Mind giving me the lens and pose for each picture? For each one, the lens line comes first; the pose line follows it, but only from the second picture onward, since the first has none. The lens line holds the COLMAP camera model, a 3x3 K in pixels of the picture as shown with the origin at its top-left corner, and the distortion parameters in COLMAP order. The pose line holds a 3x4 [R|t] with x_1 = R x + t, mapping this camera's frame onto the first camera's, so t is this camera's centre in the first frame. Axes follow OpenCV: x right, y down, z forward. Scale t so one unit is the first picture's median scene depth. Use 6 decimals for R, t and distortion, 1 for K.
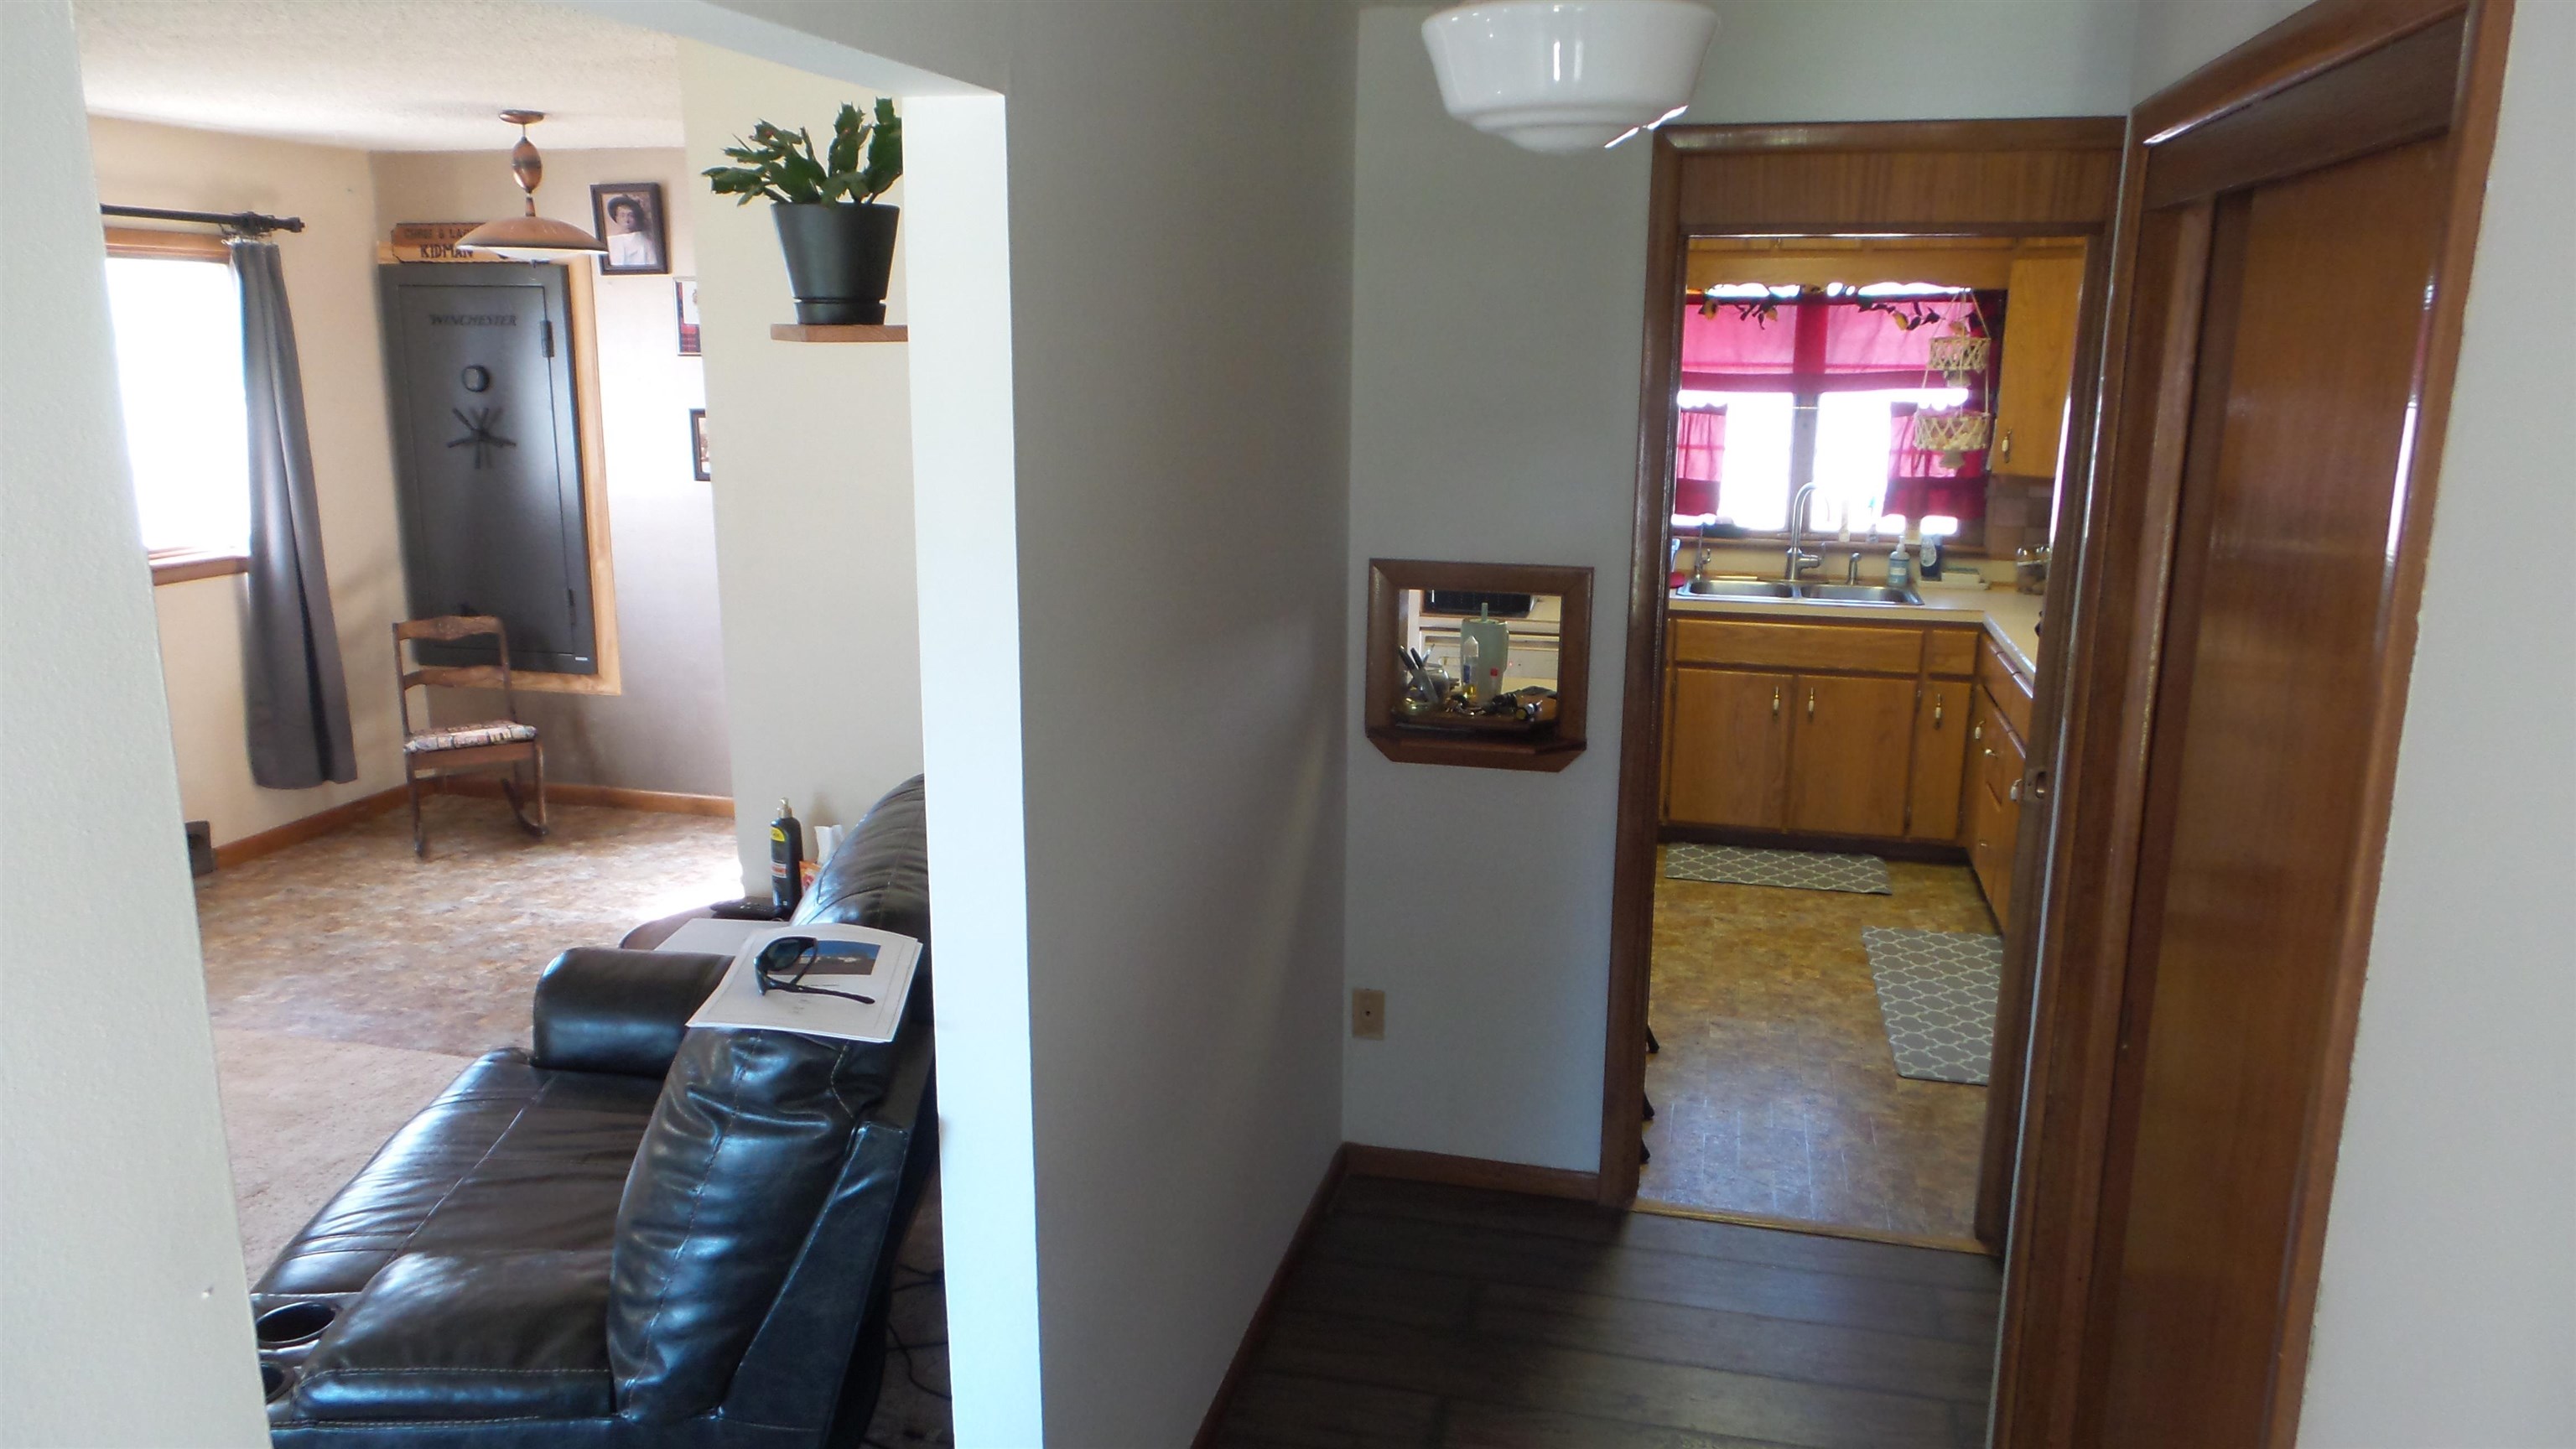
lens RADIAL K [[1758.0, 0, 1288.0], [0, 1758.0, 724.5], [0, 0, 1]] dist [0.000006, -0.000083]
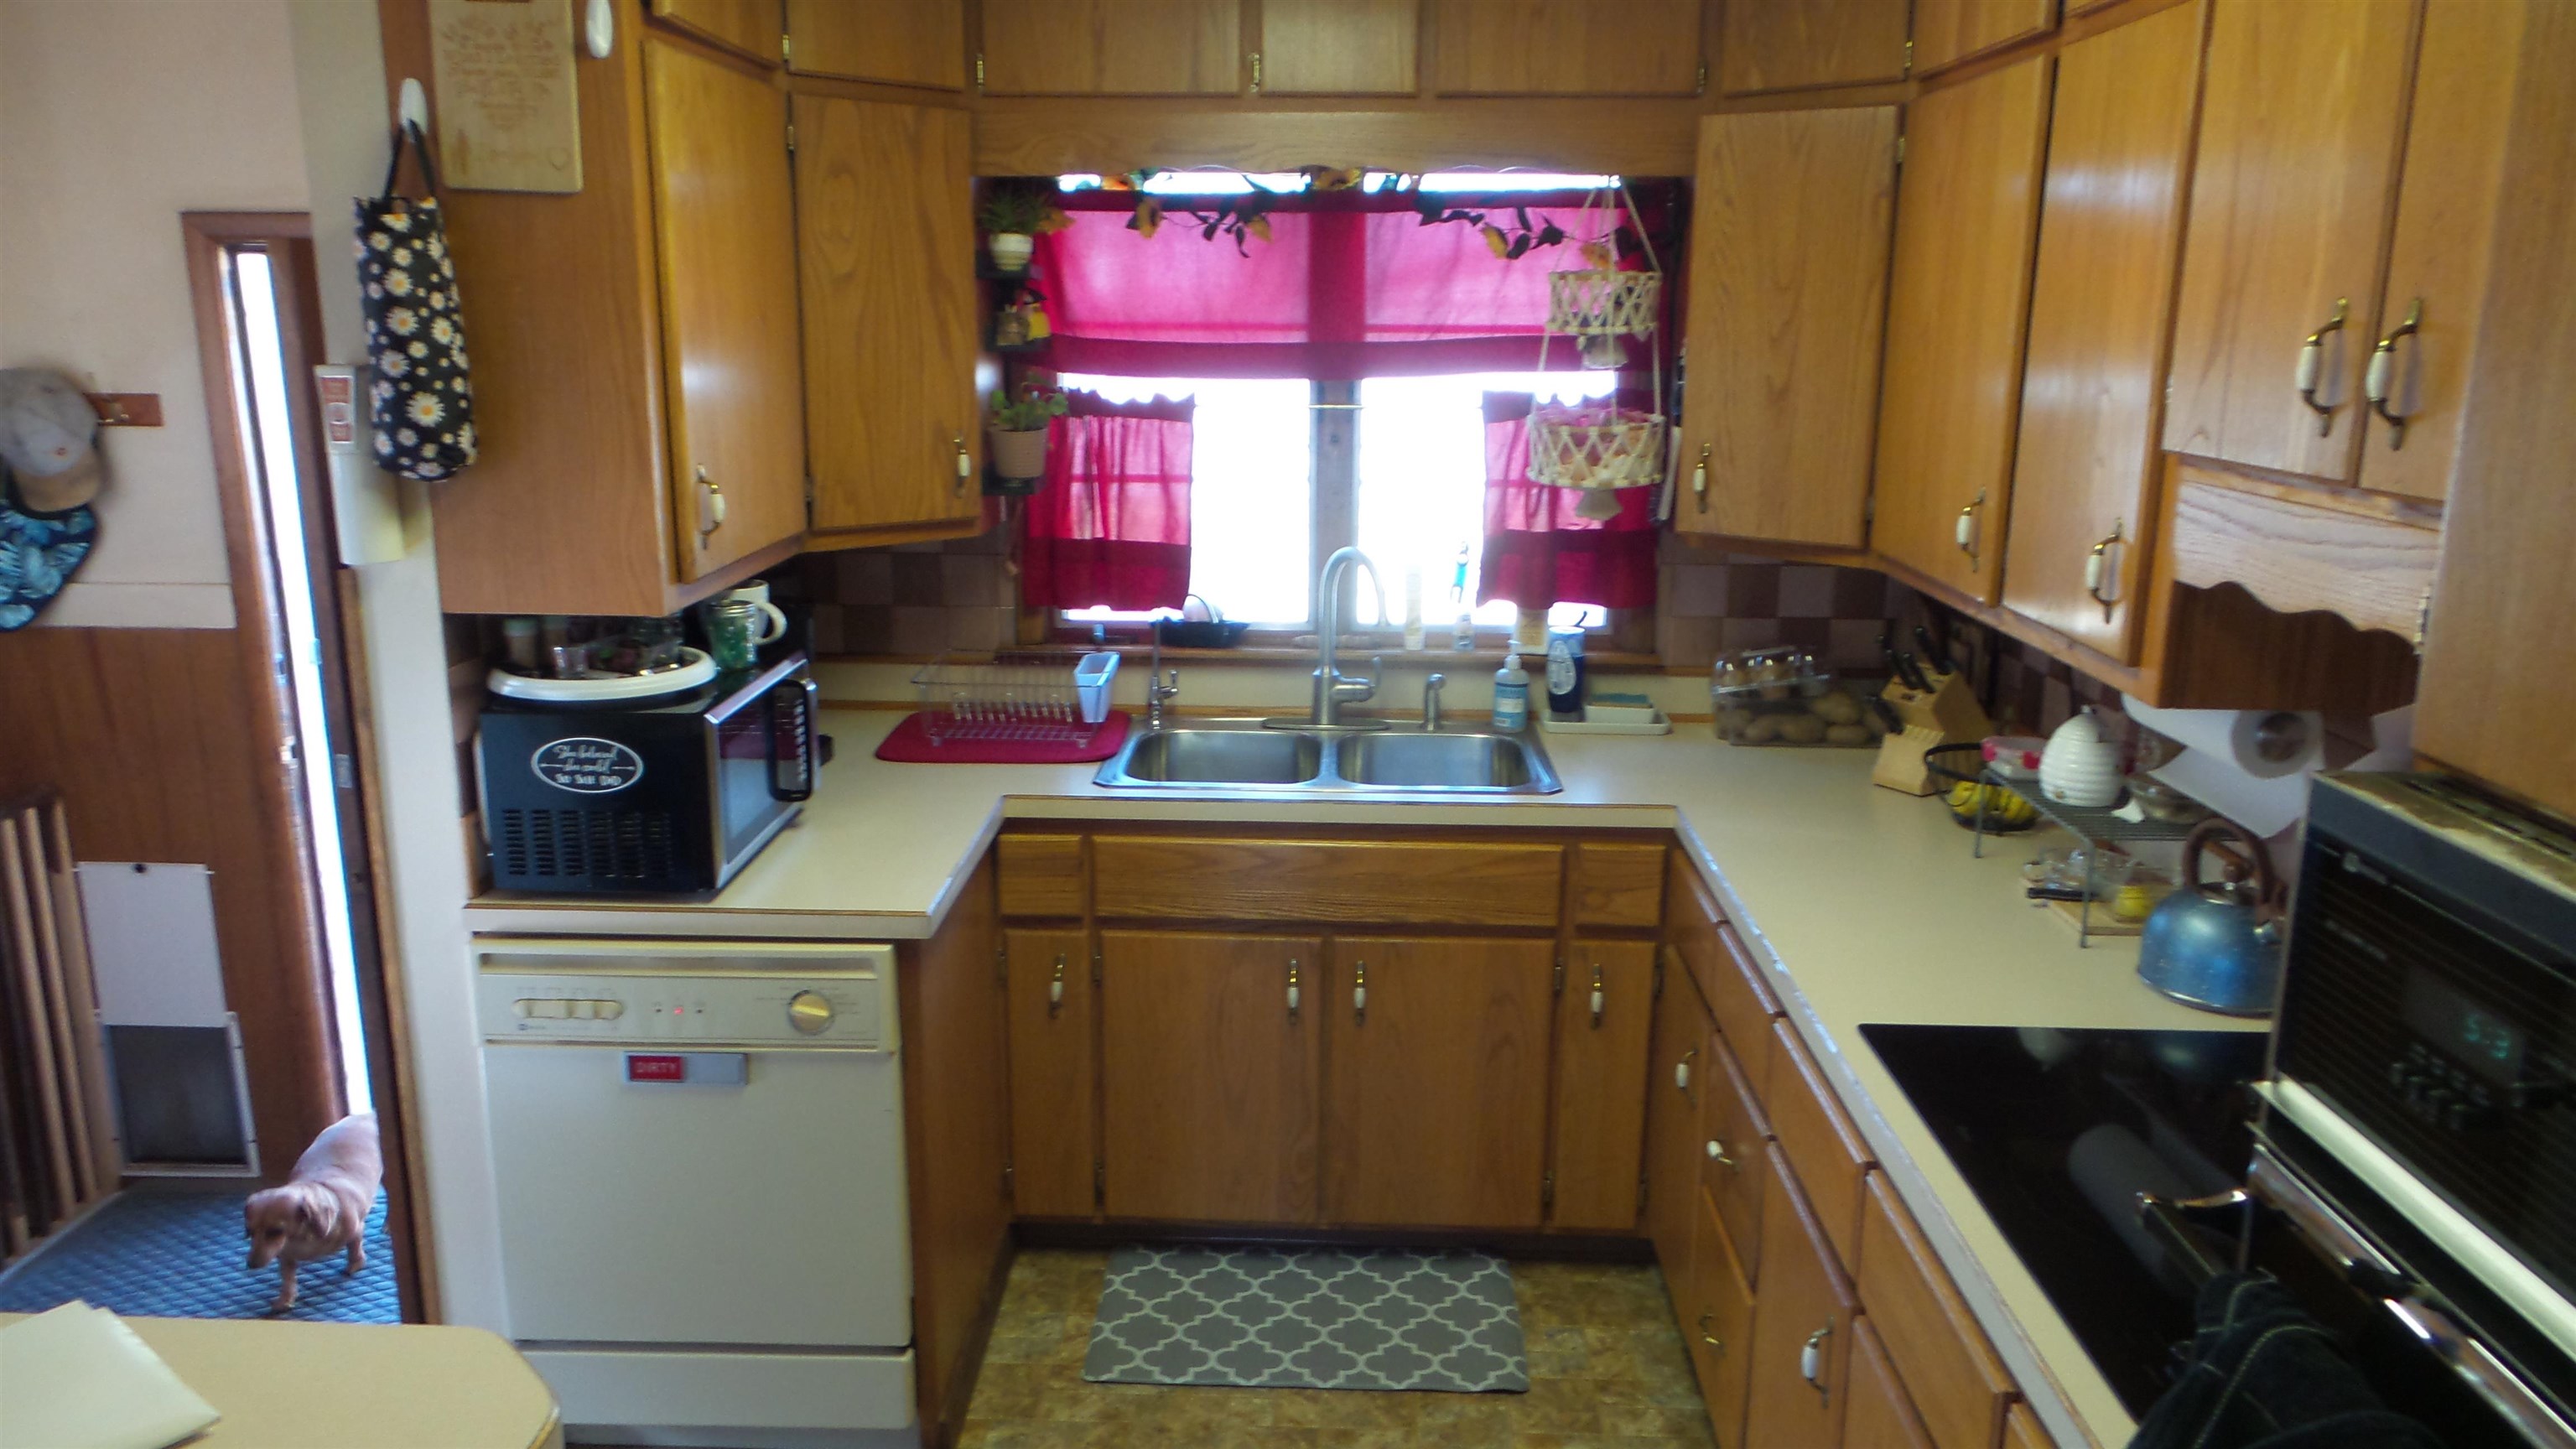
lens RADIAL K [[1758.0, 0, 1288.0], [0, 1758.0, 724.5], [0, 0, 1]] dist [0.000006, -0.000083]
pose [[0.976820, -0.047198, 0.208794, 0.167137], [0.044142, 0.998839, 0.019273, -0.095551], [-0.209461, -0.009610, 0.977770, 0.485691]]
